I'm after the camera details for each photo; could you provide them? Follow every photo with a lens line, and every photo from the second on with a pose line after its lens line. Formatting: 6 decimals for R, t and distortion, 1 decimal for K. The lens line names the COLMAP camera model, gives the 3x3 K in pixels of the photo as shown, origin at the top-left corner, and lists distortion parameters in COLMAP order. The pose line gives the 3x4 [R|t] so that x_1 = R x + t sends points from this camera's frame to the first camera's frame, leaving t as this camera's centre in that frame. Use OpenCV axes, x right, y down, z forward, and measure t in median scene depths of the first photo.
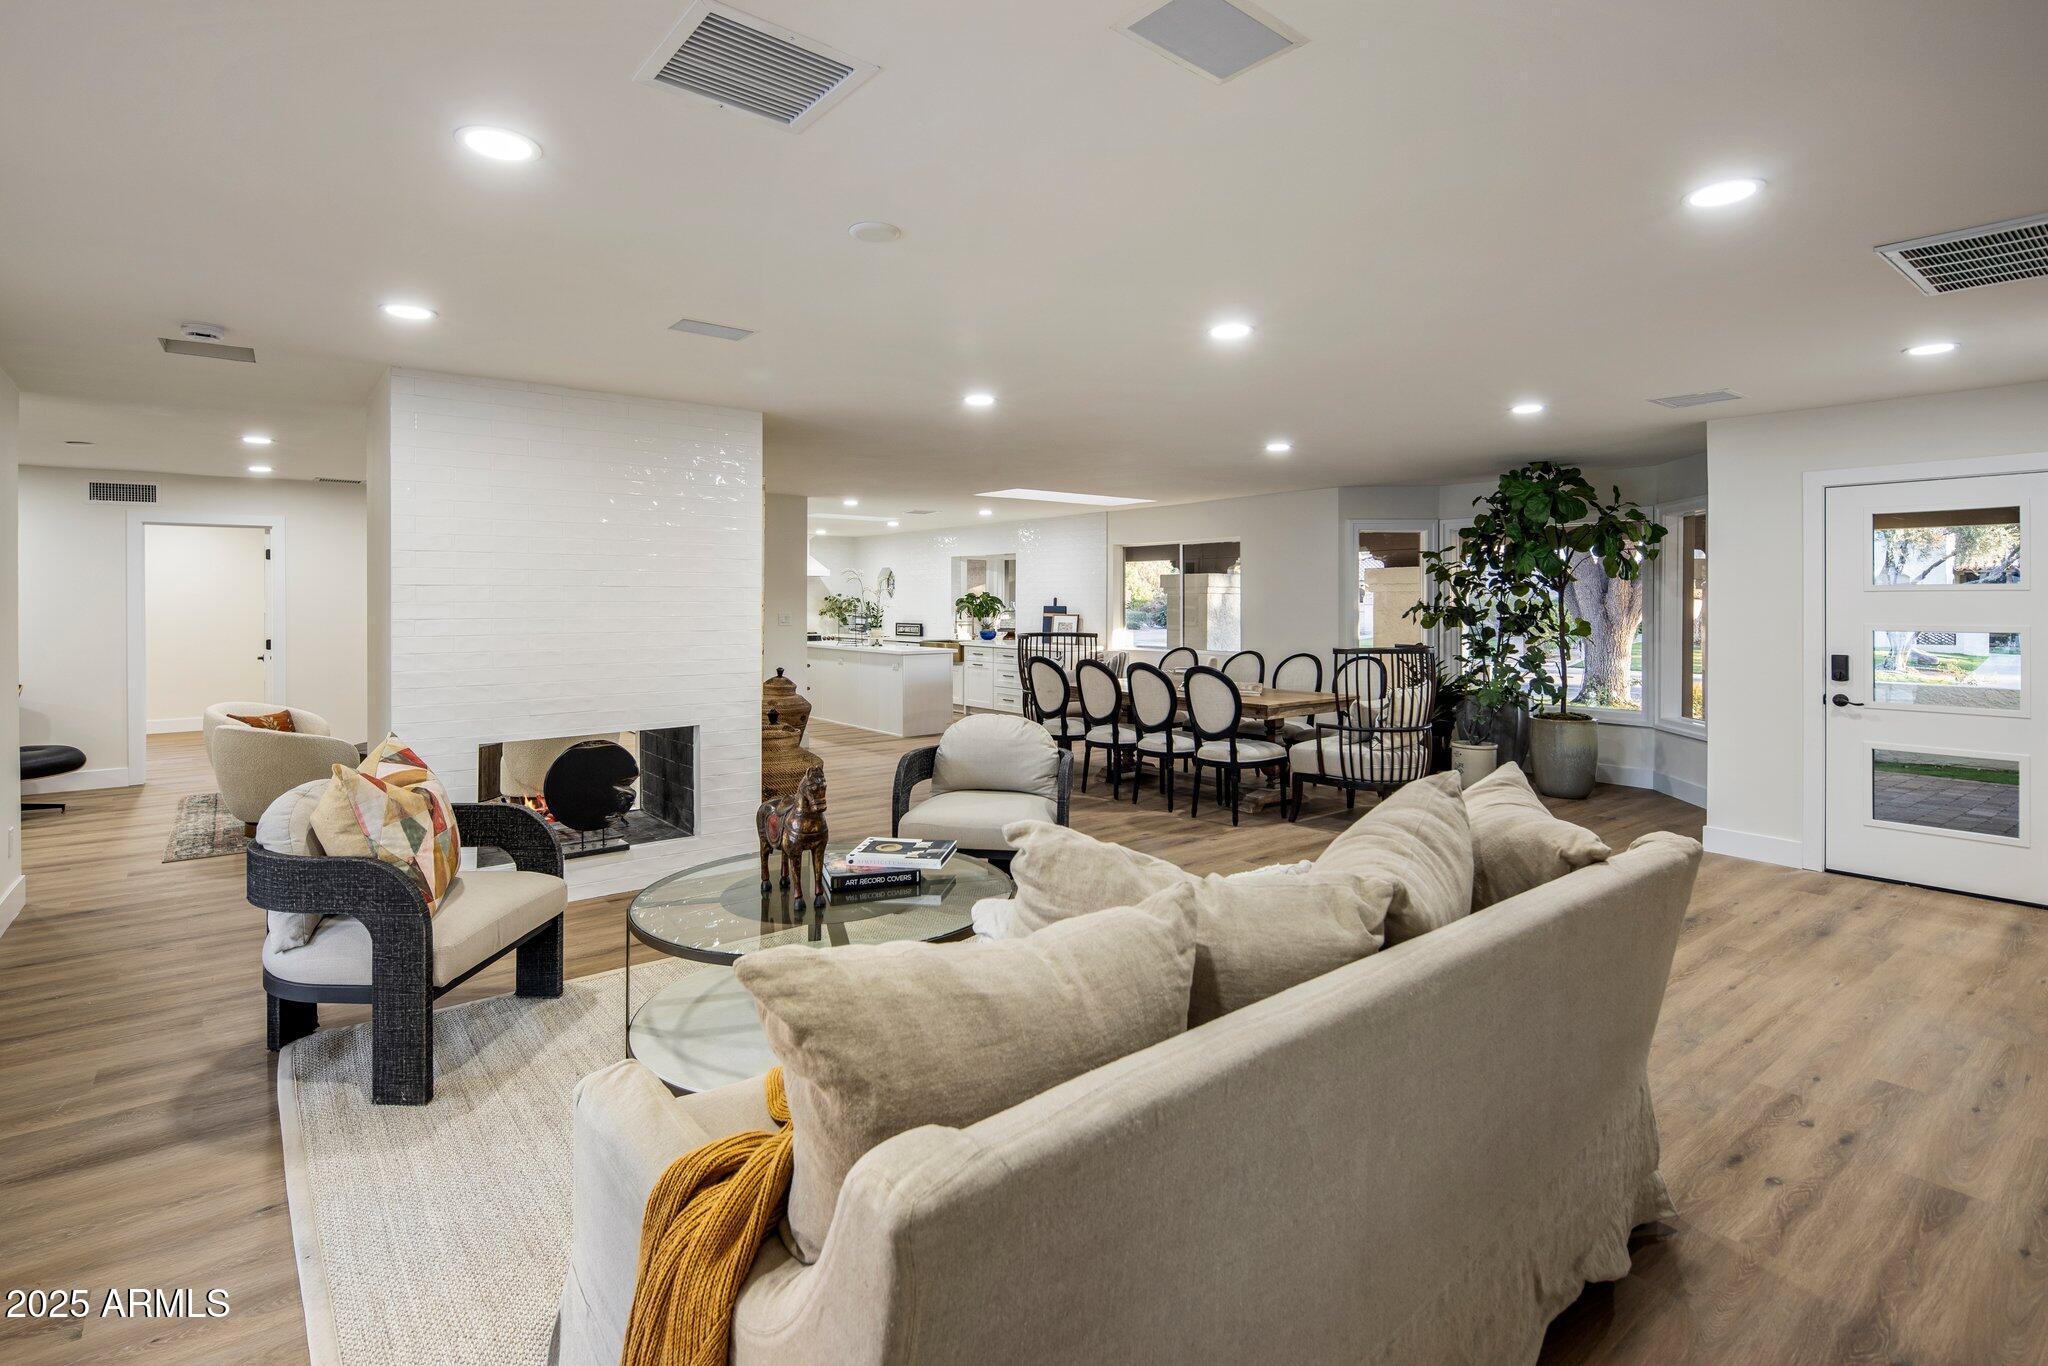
lens RADIAL K [[988.9, 0, 1000.0], [0, 988.9, 599.4], [0, 0, 1]] dist [-0.003338, -0.000552]
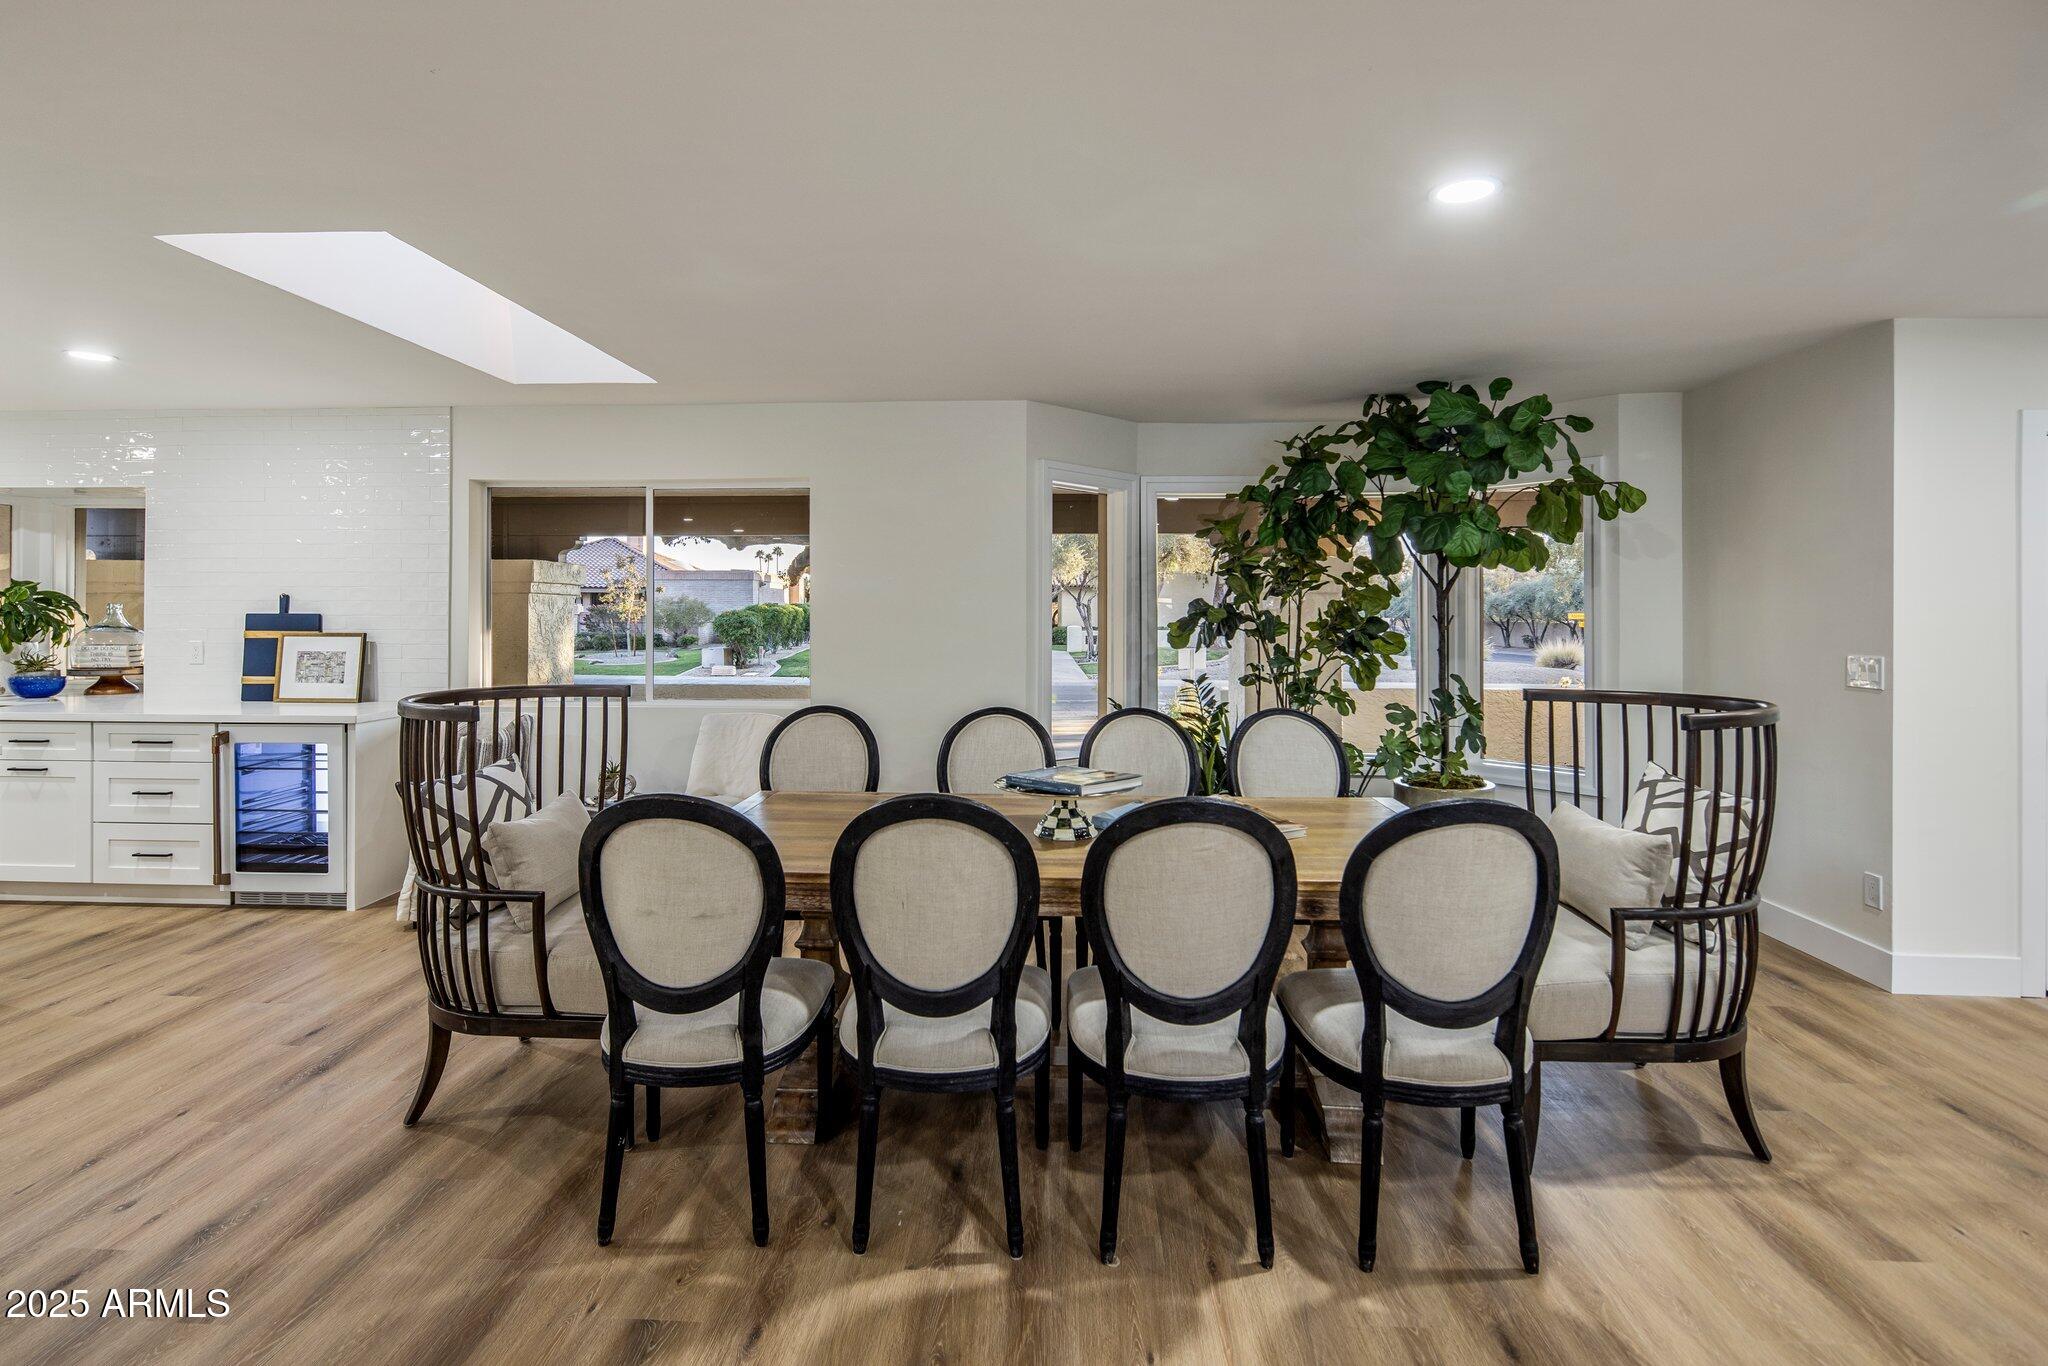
lens RADIAL K [[988.9, 0, 1001.3], [0, 988.9, 608.5], [0, 0, 1]] dist [-0.003338, -0.000552]
pose [[0.646365, 0.003999, 0.763018, -0.108843], [-0.002458, 0.999992, -0.003159, 0.007668], [-0.763024, 0.000166, 0.646370, 0.746014]]
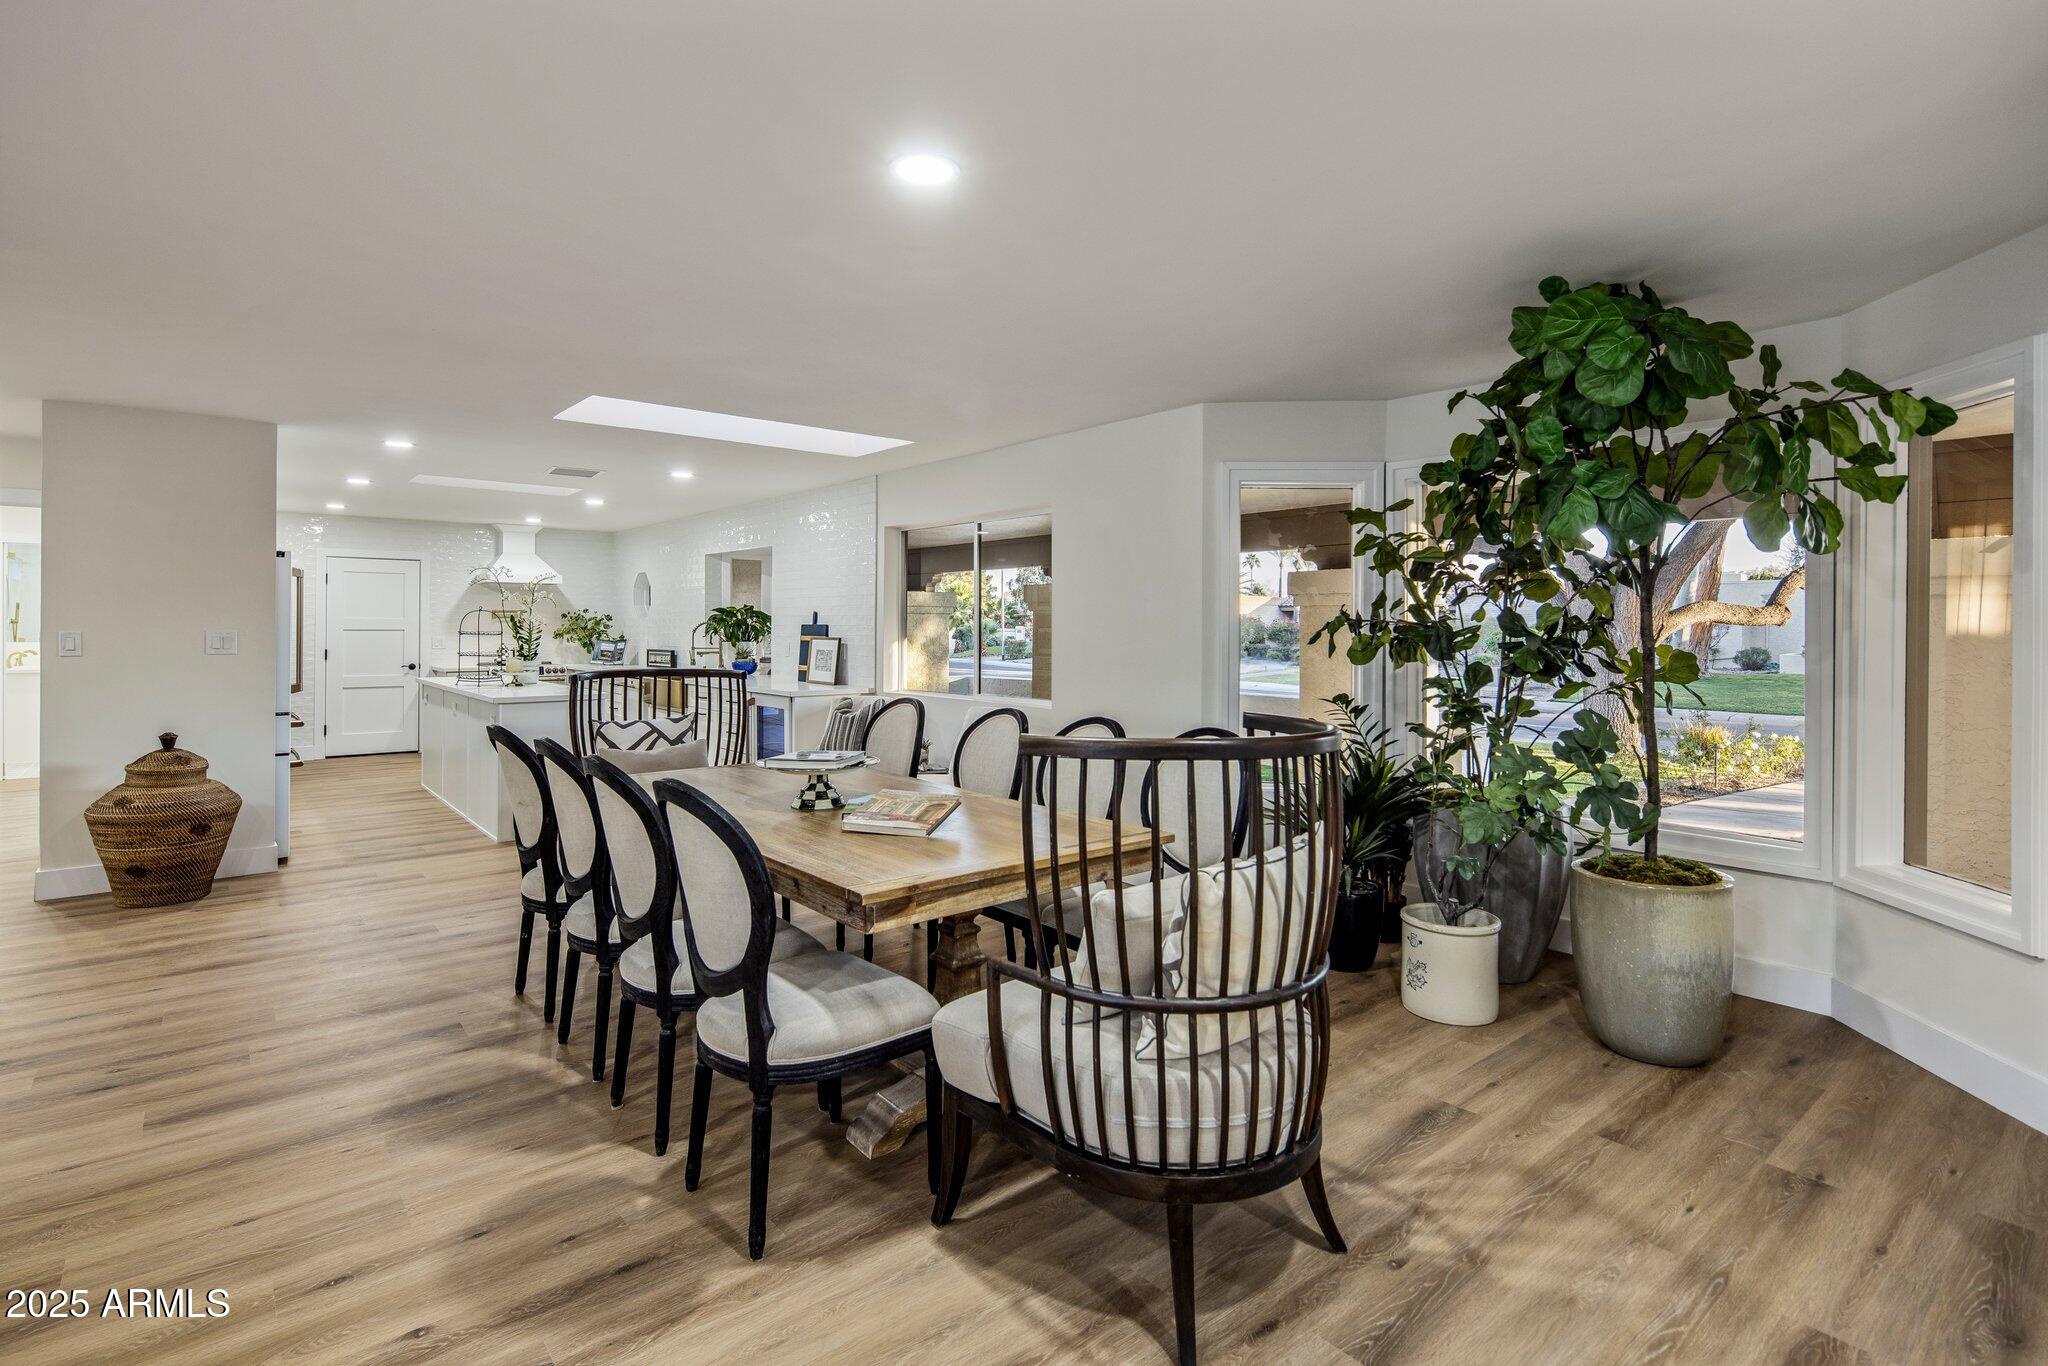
lens RADIAL K [[988.9, 0, 1026.8], [0, 988.9, 629.8], [0, 0, 1]] dist [-0.003338, -0.000552]
pose [[0.998768, 0.006261, 0.049224, 0.251505], [-0.006364, 0.999978, 0.001924, 0.012346], [-0.049211, -0.002234, 0.998786, 0.532443]]
